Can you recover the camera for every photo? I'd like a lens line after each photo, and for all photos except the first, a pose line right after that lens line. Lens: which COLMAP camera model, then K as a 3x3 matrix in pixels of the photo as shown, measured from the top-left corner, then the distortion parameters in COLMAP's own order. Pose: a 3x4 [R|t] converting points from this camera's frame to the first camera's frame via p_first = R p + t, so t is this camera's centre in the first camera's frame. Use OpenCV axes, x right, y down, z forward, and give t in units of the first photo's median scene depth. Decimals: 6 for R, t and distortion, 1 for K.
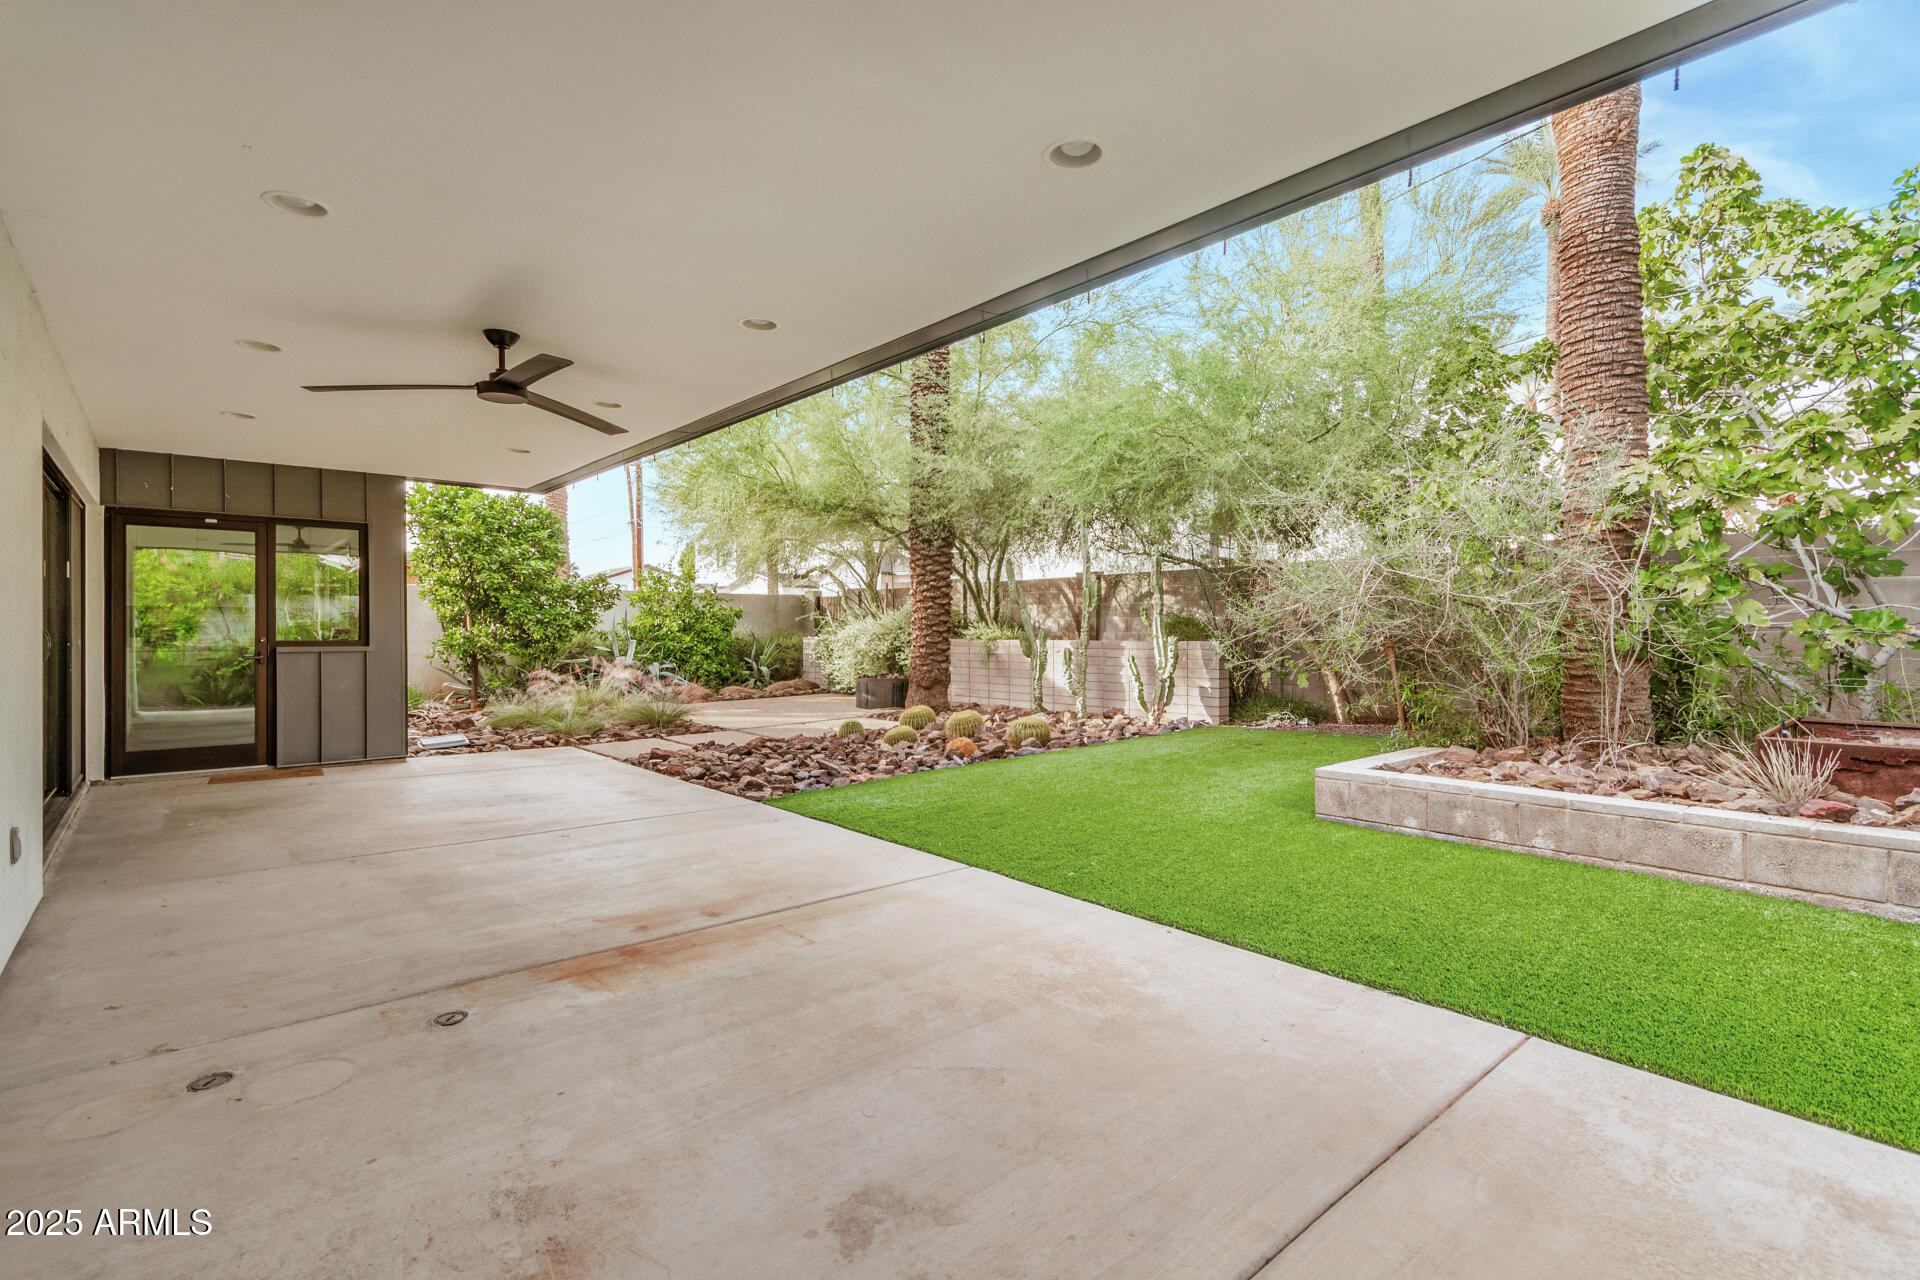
lens RADIAL K [[900.6, 0, 967.6], [0, 900.6, 633.5], [0, 0, 1]] dist [0.004183, -0.000215]
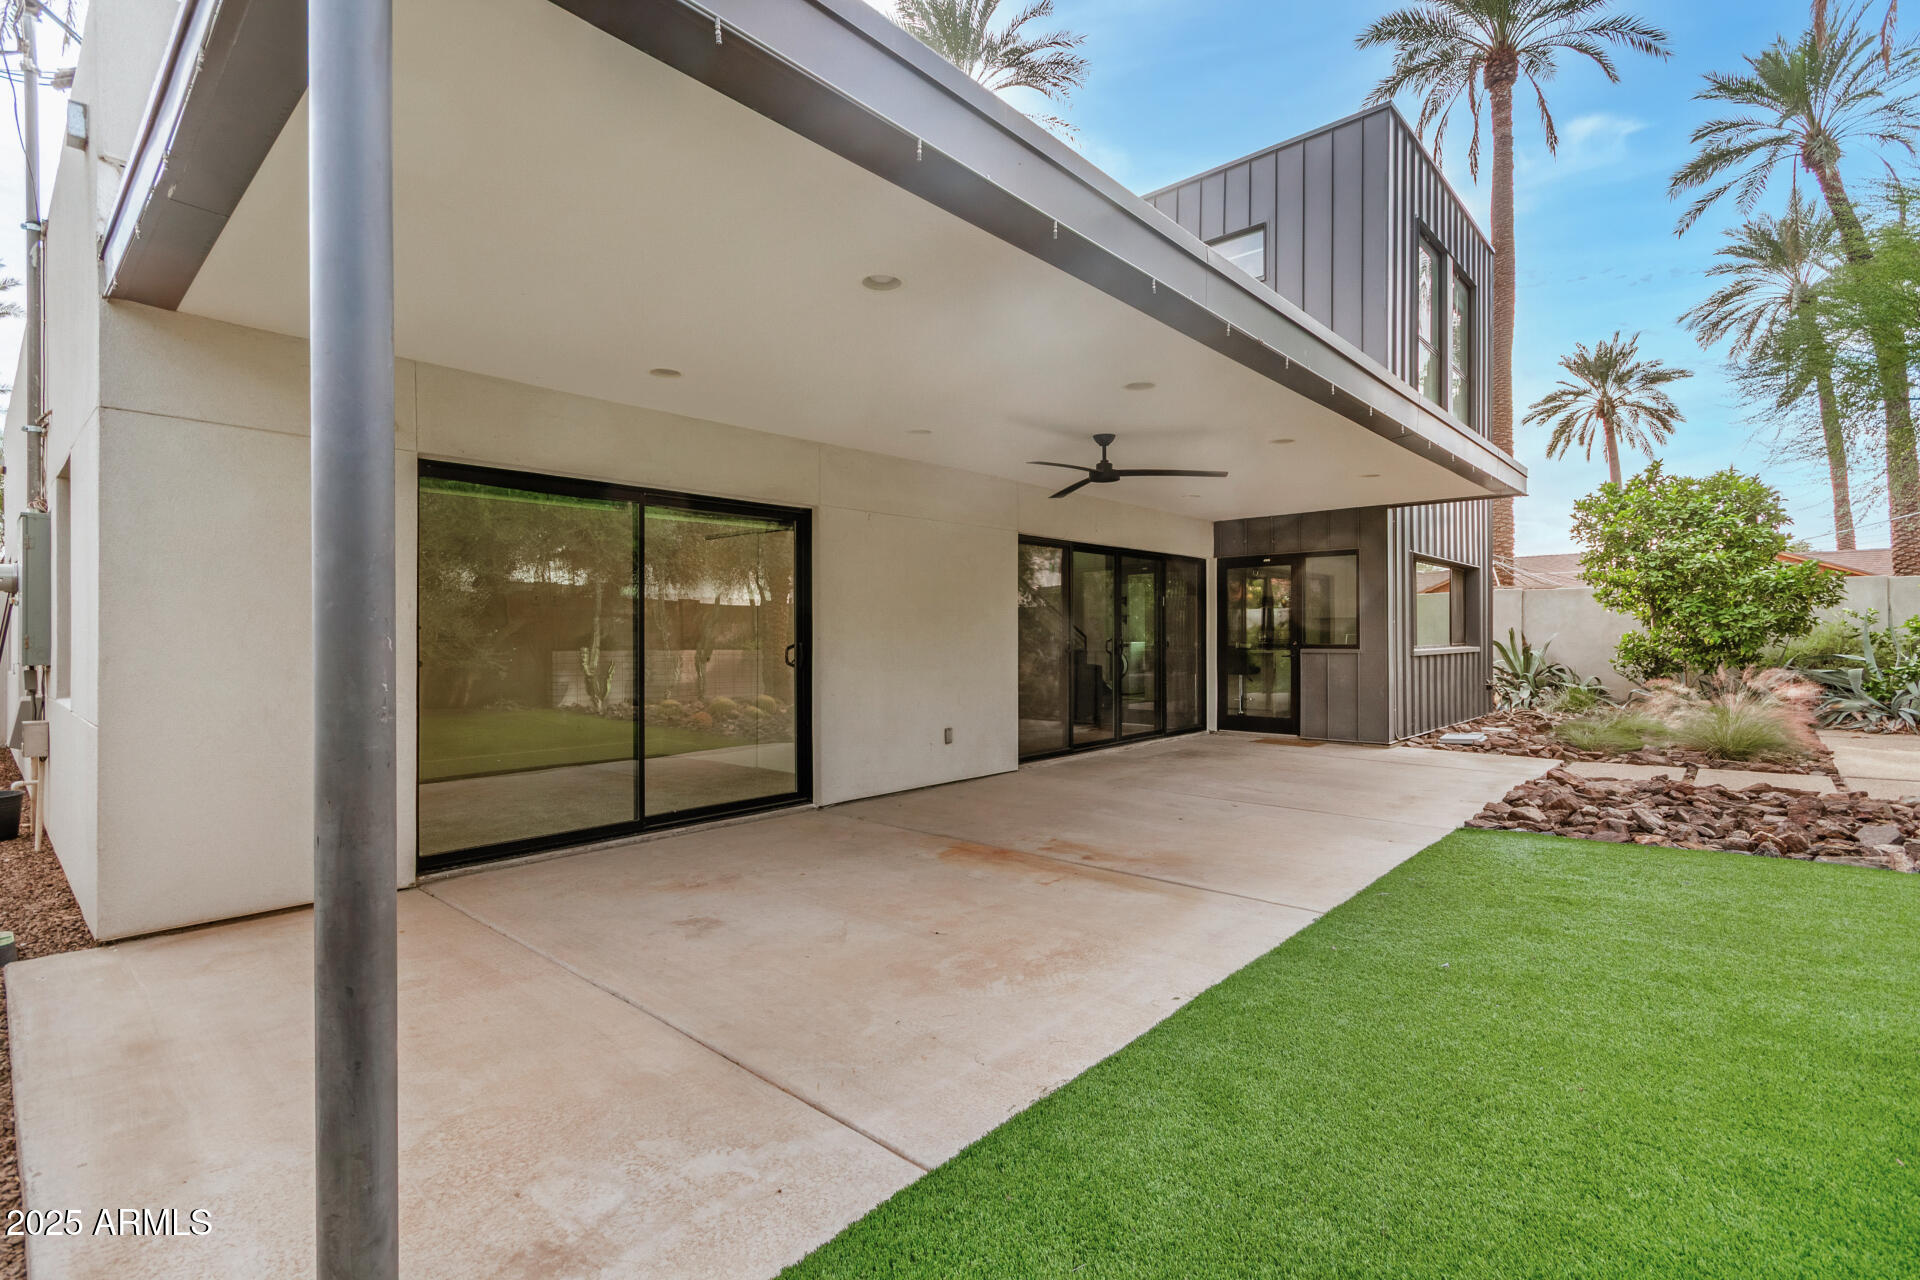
lens RADIAL K [[900.6, 0, 967.6], [0, 900.6, 638.8], [0, 0, 1]] dist [0.004183, -0.000215]
pose [[0.117354, 0.004733, -0.993079, 1.108488], [0.001234, 0.999987, 0.004912, -0.016140], [0.993089, -0.001802, 0.117347, 0.743357]]
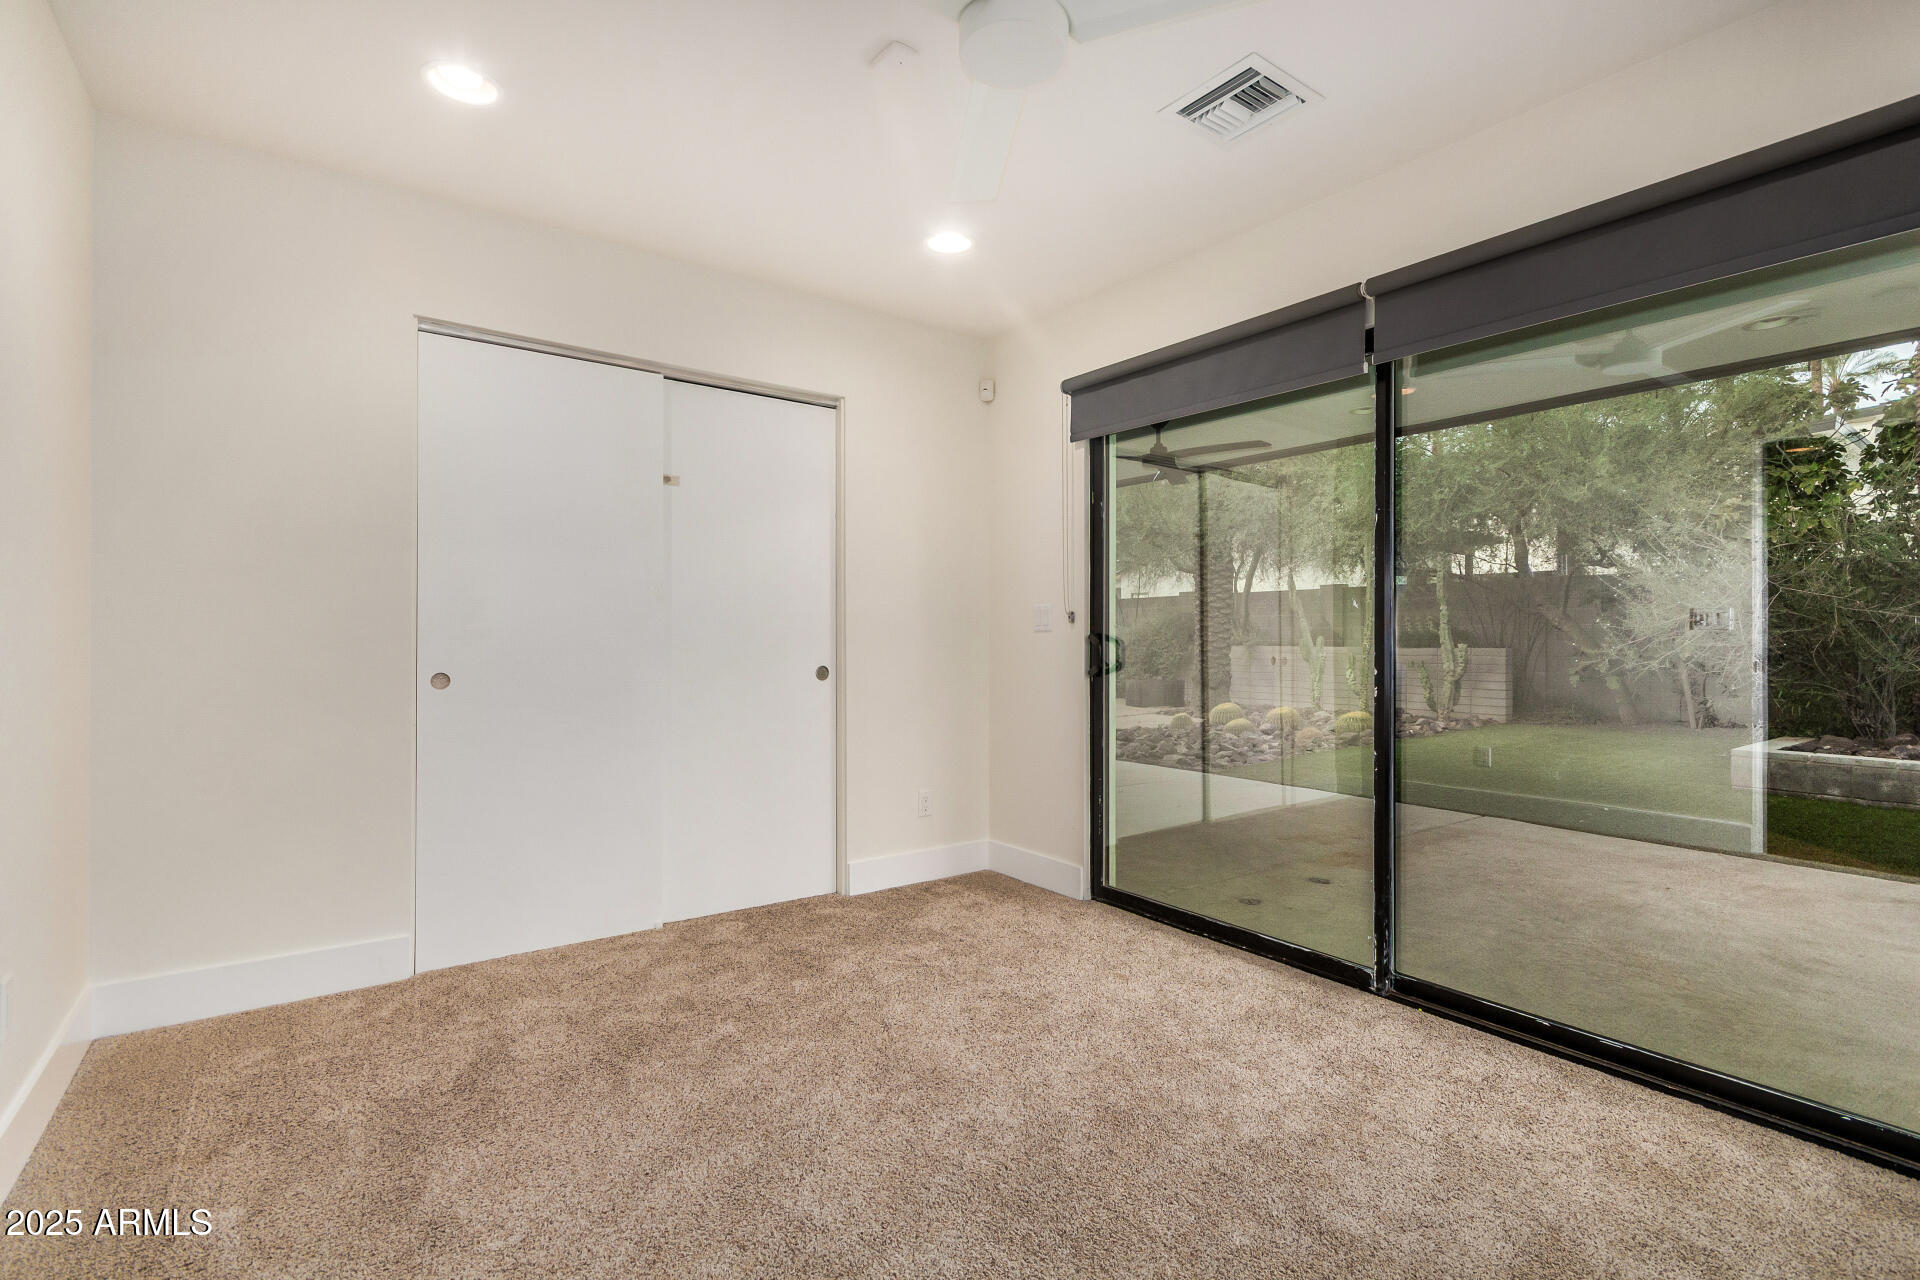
lens RADIAL K [[900.6, 0, 962.5], [0, 900.6, 639.0], [0, 0, 1]] dist [0.004183, -0.000215]
pose [[0.995941, 0.002986, -0.089956, -0.637380], [-0.003177, 0.999993, -0.001978, 0.004442], [0.089950, 0.002256, 0.995944, -0.382037]]
